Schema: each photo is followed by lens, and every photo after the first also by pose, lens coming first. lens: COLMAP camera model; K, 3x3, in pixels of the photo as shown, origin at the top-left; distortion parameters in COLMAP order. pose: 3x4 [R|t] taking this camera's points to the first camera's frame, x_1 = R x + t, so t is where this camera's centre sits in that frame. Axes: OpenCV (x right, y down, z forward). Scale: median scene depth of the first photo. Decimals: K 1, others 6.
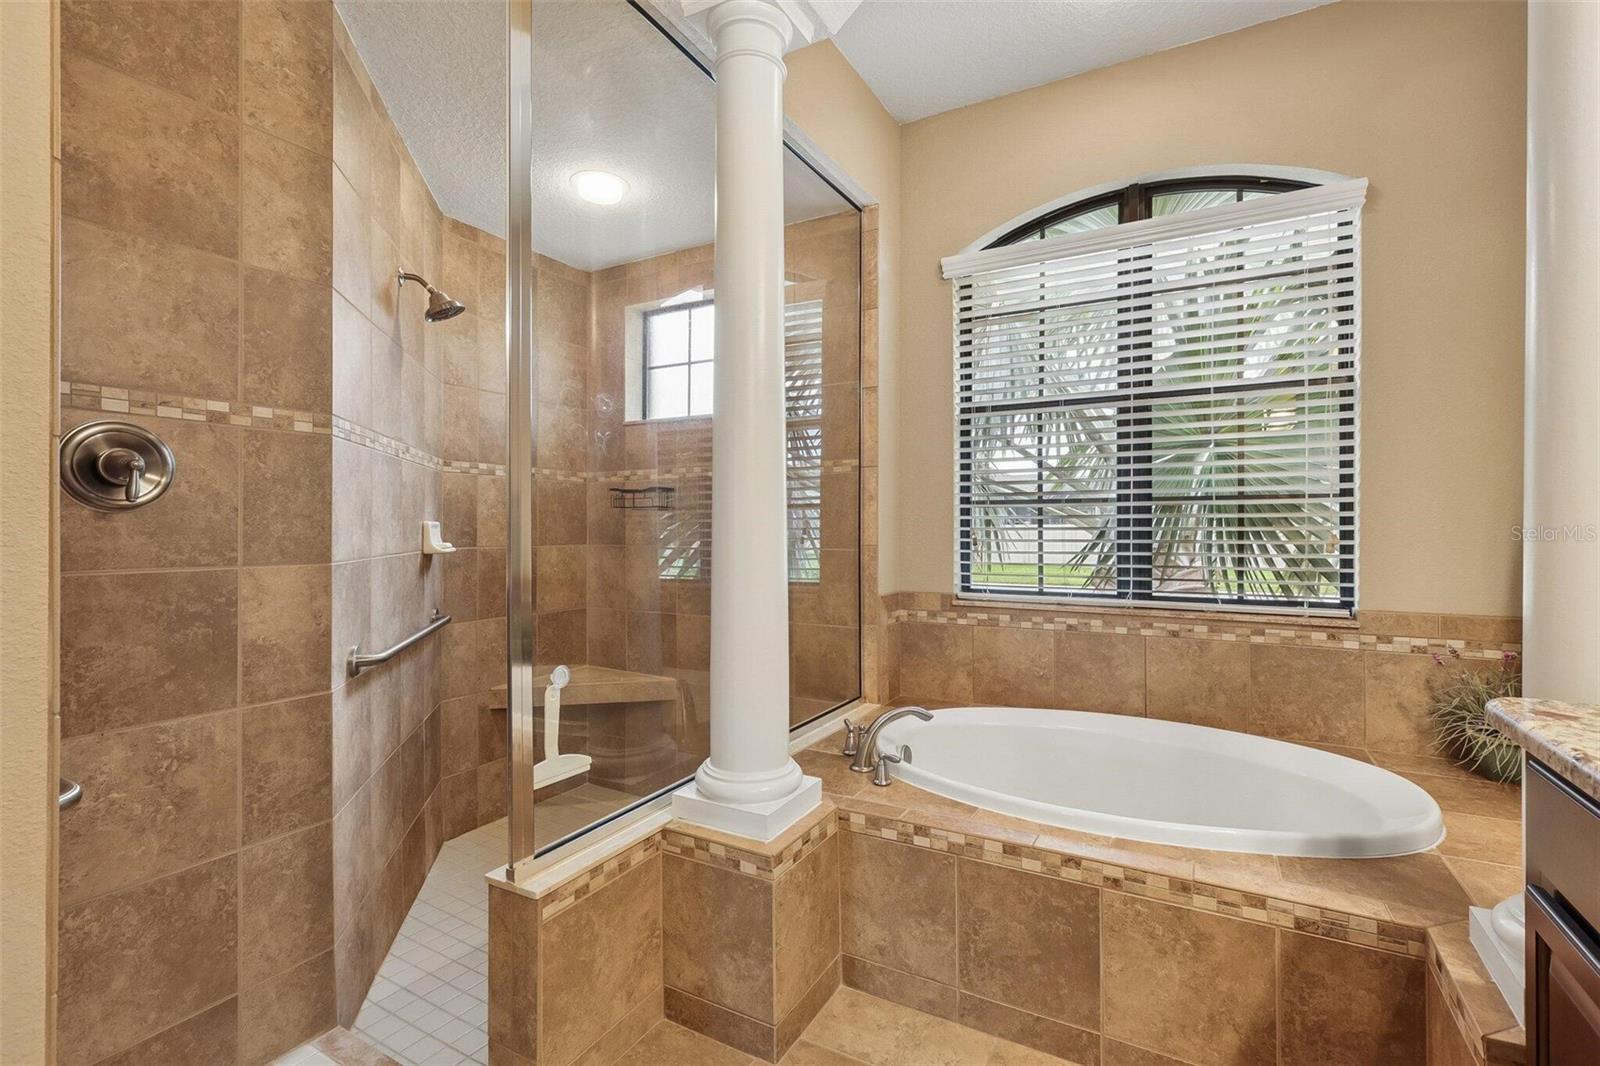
lens RADIAL K [[723.8, 0, 812.1], [0, 723.8, 527.4], [0, 0, 1]] dist [-0.000152, 0.000477]
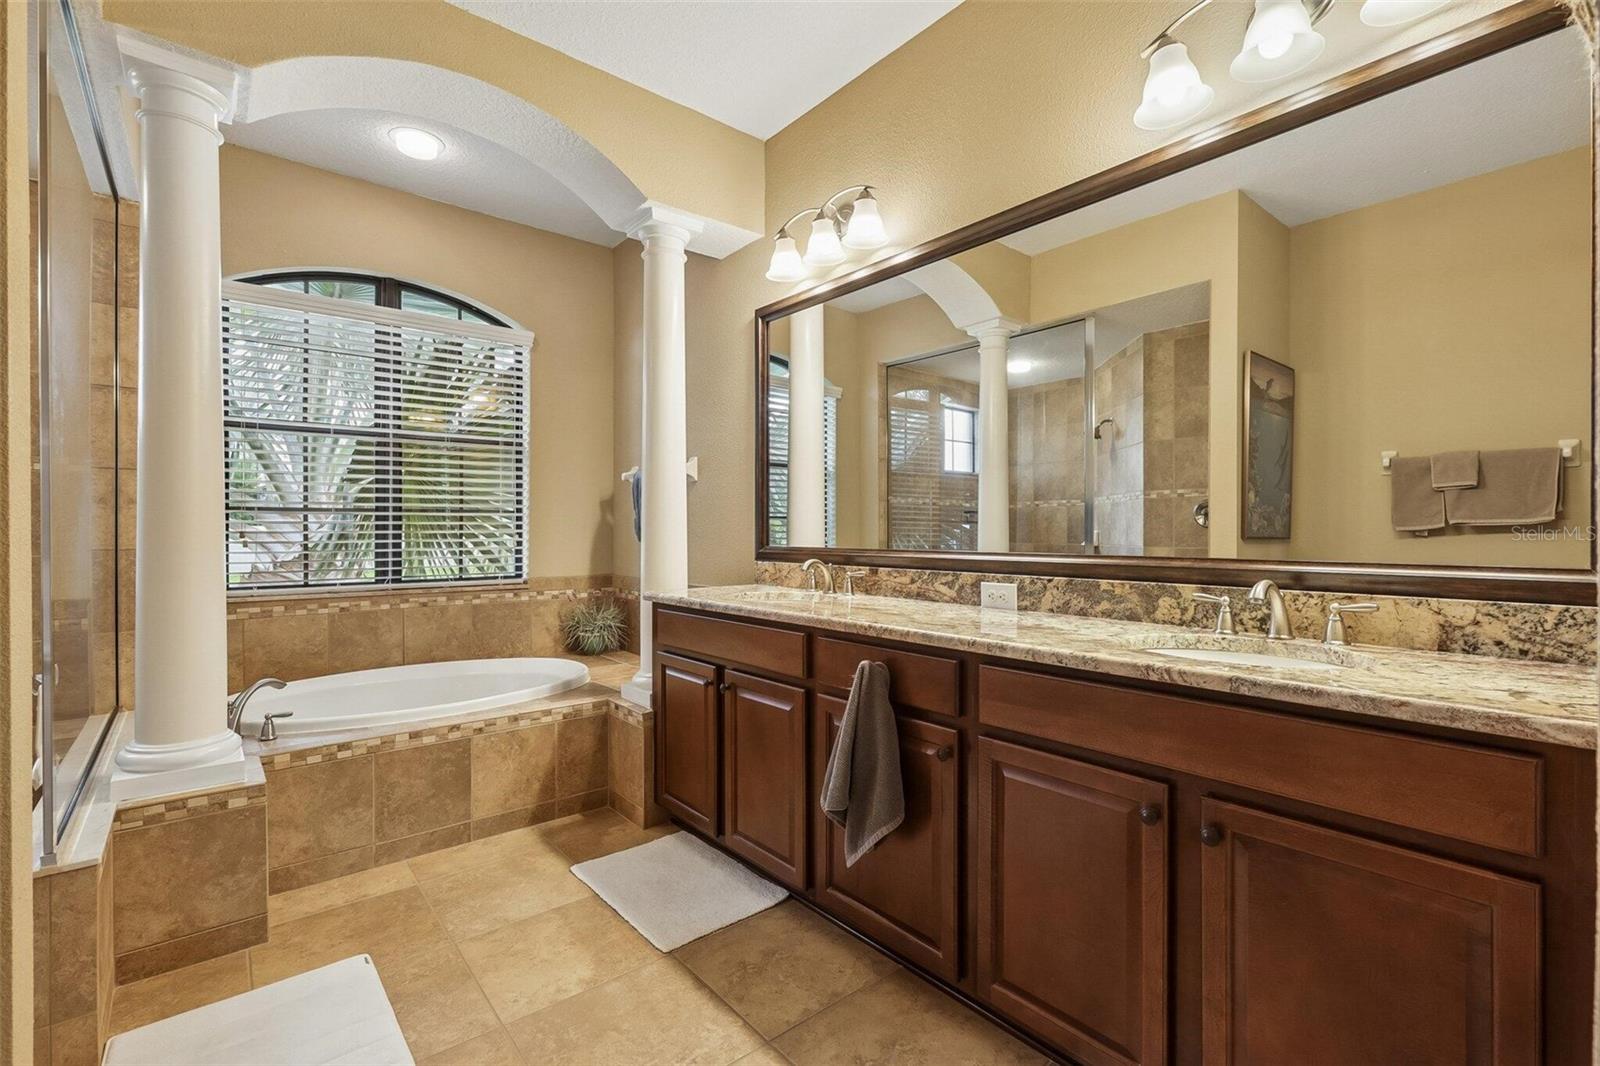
lens RADIAL K [[723.8, 0, 803.7], [0, 723.8, 531.1], [0, 0, 1]] dist [-0.000152, 0.000477]
pose [[0.371817, -0.003405, 0.928300, -0.619751], [0.001154, 0.999994, 0.003206, -0.003393], [-0.928305, -0.000121, 0.371819, -0.266866]]
